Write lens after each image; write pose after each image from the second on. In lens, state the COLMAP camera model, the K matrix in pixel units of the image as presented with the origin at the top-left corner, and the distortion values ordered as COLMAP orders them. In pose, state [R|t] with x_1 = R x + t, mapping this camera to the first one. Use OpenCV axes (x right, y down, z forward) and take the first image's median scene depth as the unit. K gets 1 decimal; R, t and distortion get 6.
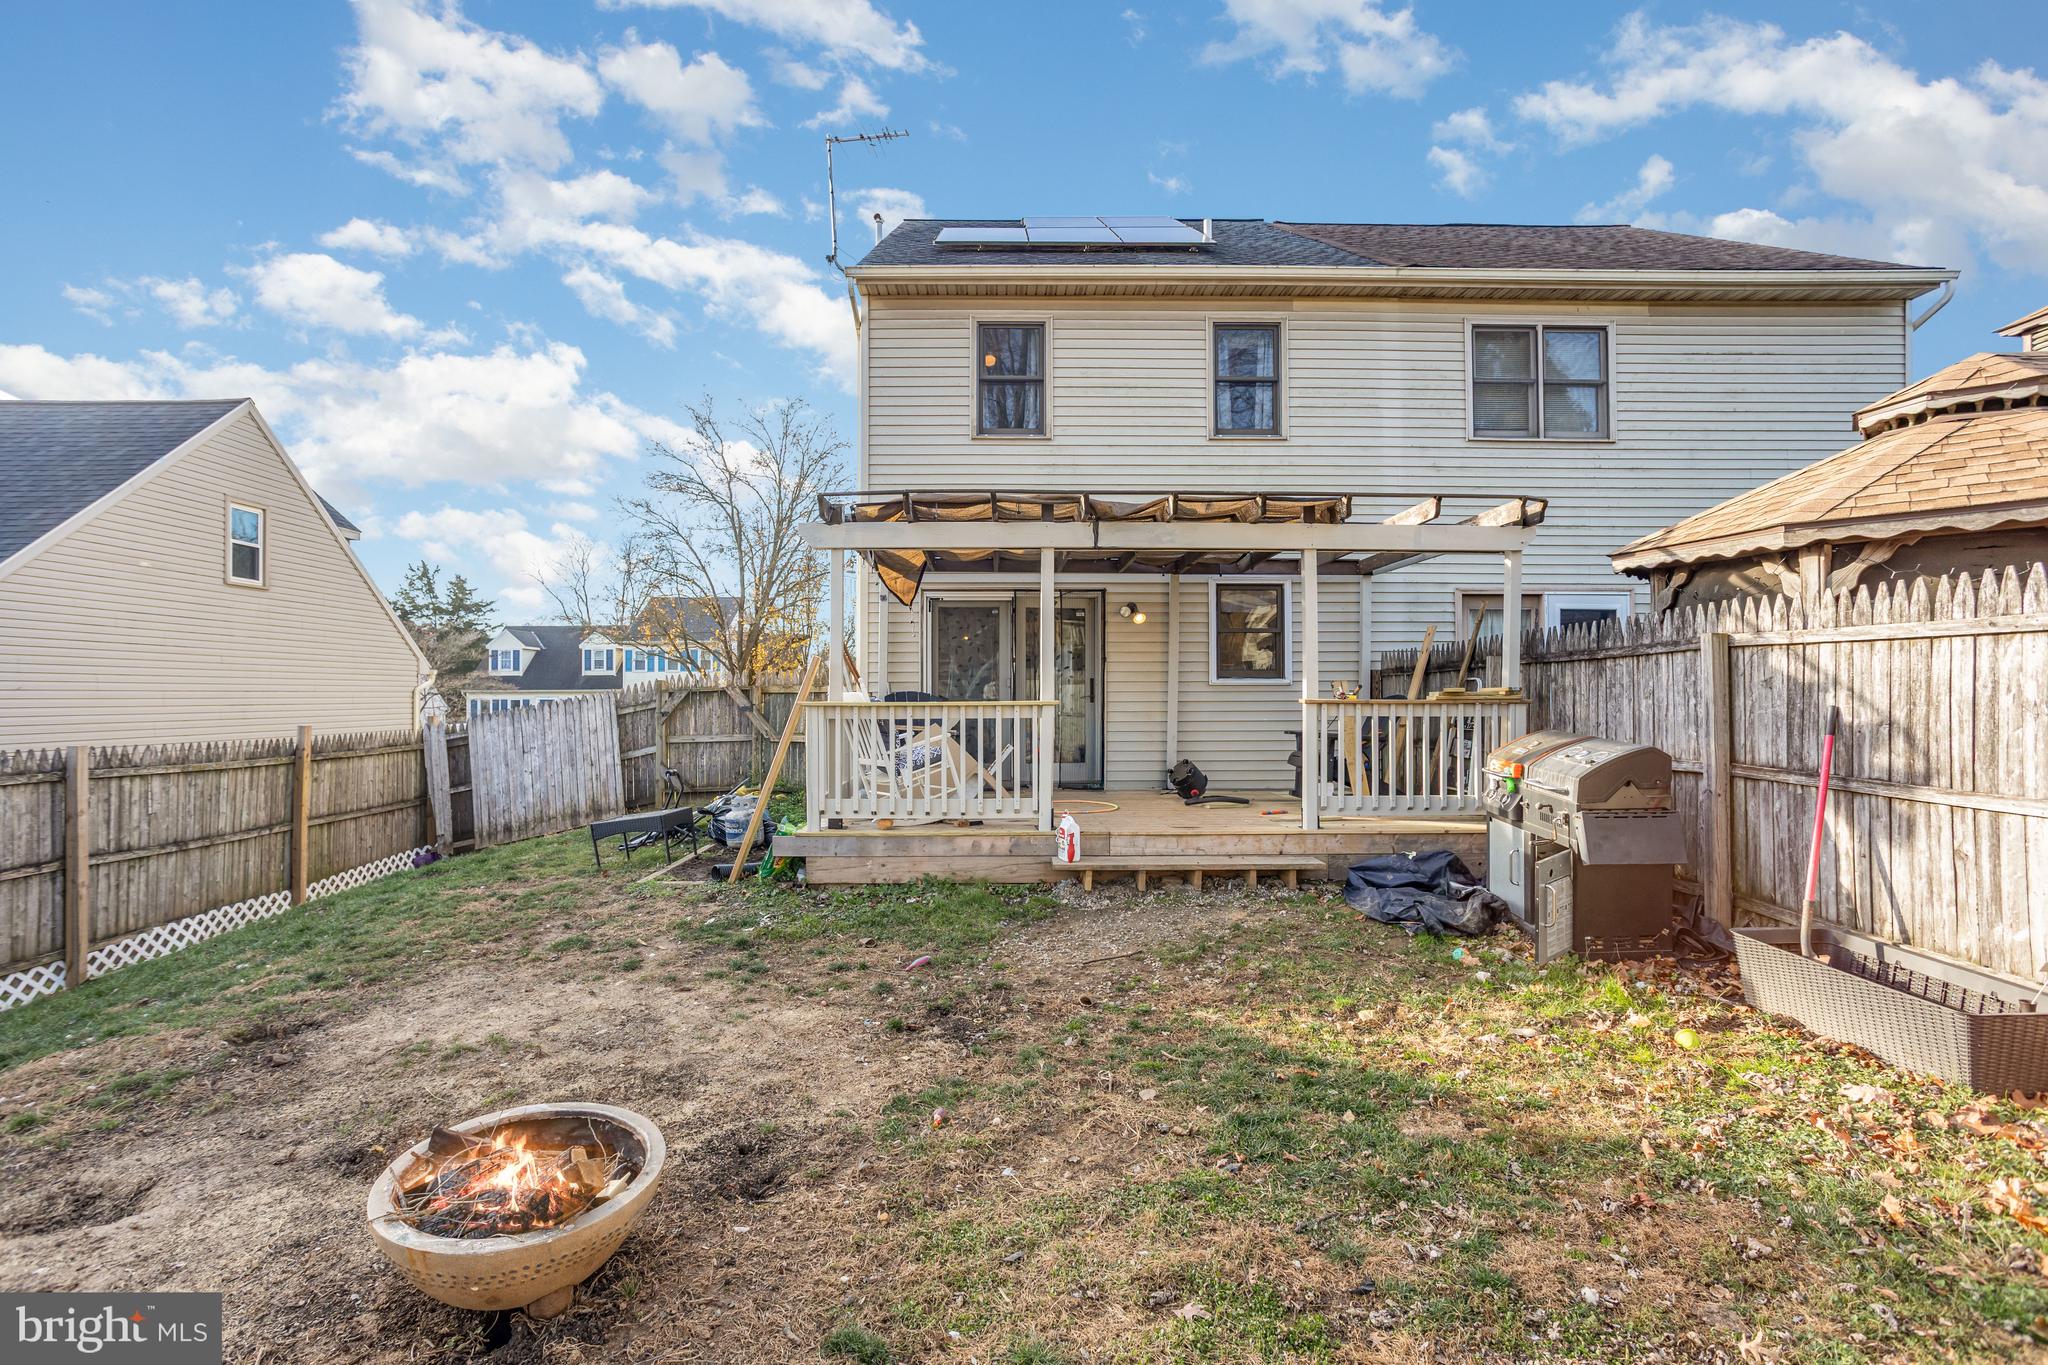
lens RADIAL K [[974.5, 0, 1018.6], [0, 974.5, 673.4], [0, 0, 1]] dist [-0.050880, 0.032253]
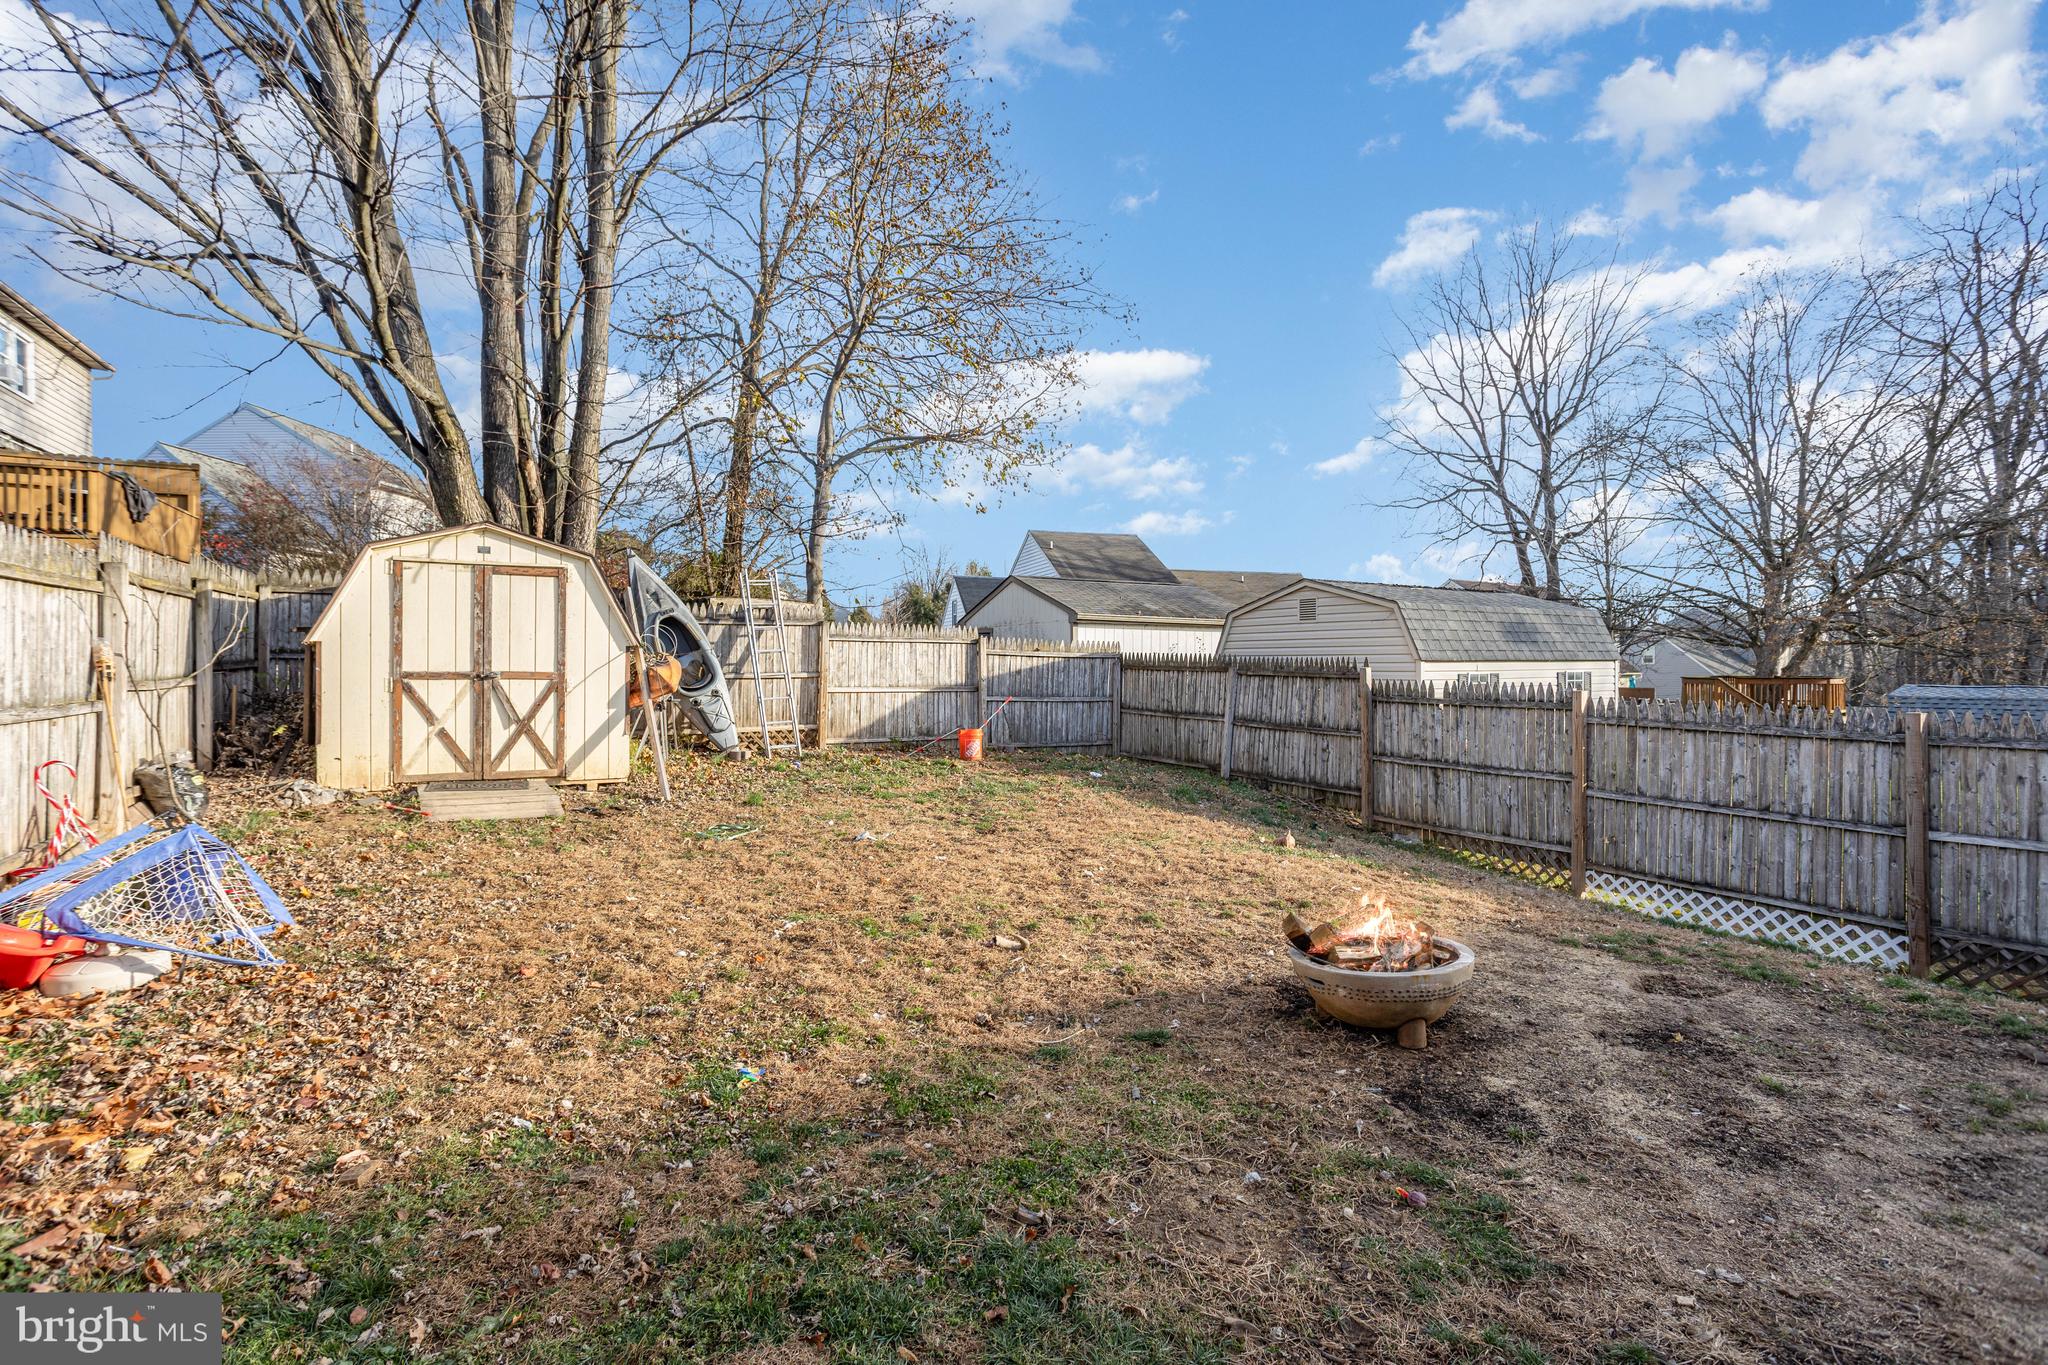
lens RADIAL K [[985.6, 0, 1017.3], [0, 985.6, 647.2], [0, 0, 1]] dist [-0.049728, 0.028536]
pose [[-0.870911, -0.005299, -0.491413, 0.368474], [0.013188, 0.999330, -0.034148, 0.035807], [0.491264, -0.036221, -0.870257, 1.010060]]
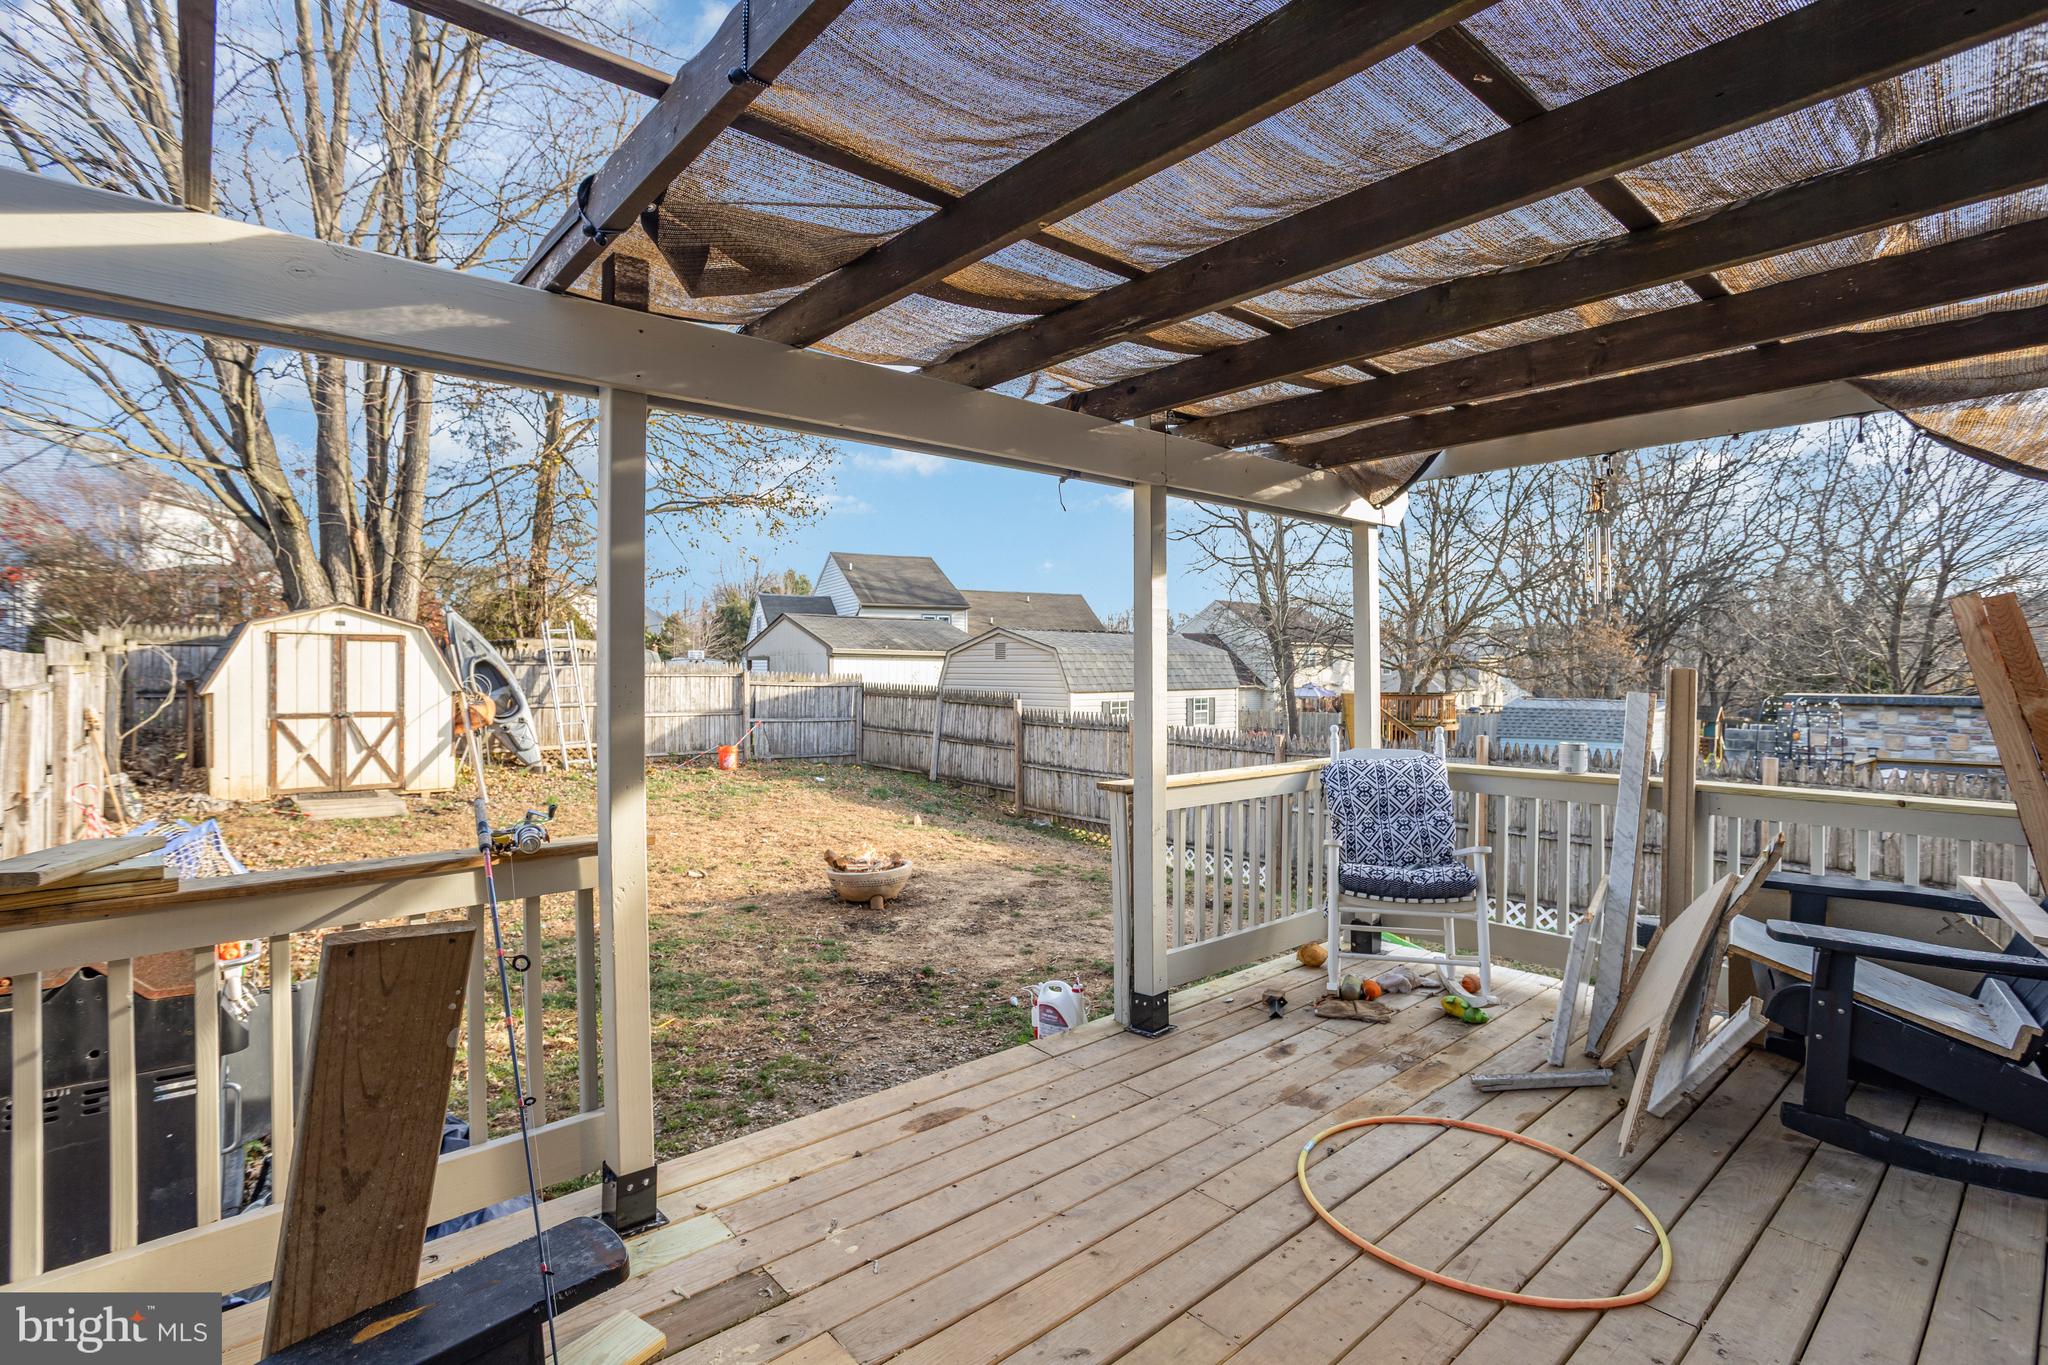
lens RADIAL K [[974.5, 0, 1018.6], [0, 974.5, 673.4], [0, 0, 1]] dist [-0.050880, 0.032253]
pose [[-0.769350, 0.004392, -0.638813, 0.549066], [0.013212, 0.999872, -0.009037, -0.038082], [0.638691, -0.015393, -0.769309, 1.818645]]
